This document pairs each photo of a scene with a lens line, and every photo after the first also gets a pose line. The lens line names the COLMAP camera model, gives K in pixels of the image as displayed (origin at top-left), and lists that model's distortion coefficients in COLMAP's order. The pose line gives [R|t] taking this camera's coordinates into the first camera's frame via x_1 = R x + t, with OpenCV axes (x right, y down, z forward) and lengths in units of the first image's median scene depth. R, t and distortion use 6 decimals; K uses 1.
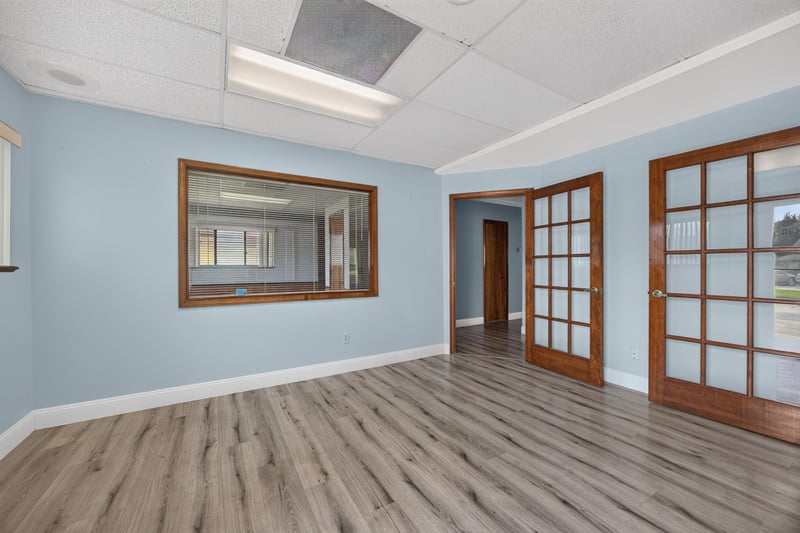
lens RADIAL K [[309.8, 0, 406.1], [0, 309.8, 268.0], [0, 0, 1]] dist [-0.016903, 0.000528]
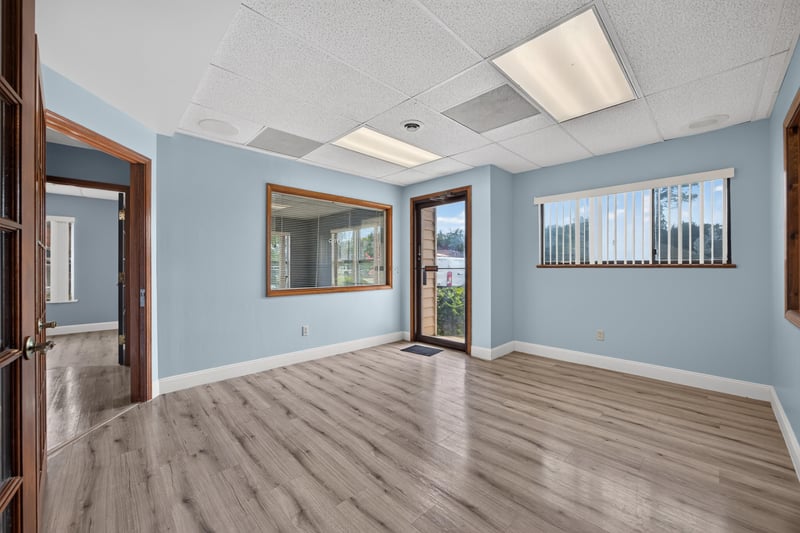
lens RADIAL K [[309.8, 0, 399.0], [0, 309.8, 267.5], [0, 0, 1]] dist [-0.016903, 0.000528]
pose [[-0.978591, 0.008042, -0.205658, 0.385879], [0.007242, 0.999963, 0.004639, -0.007661], [0.205688, 0.003051, -0.978613, 1.642188]]
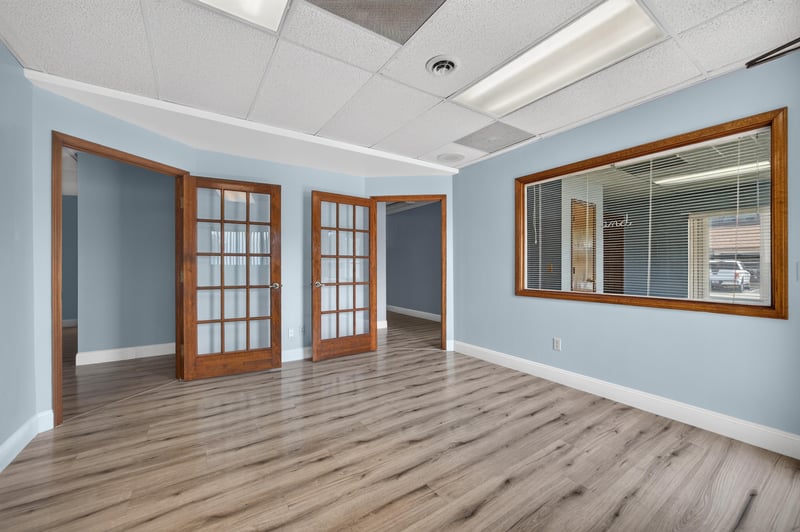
lens RADIAL K [[309.8, 0, 399.6], [0, 309.8, 268.0], [0, 0, 1]] dist [-0.016903, 0.000528]
pose [[-0.037964, -0.001459, 0.999278, -0.680065], [0.003040, 0.999994, 0.001576, 0.004265], [-0.999274, 0.003097, -0.037960, 0.697194]]
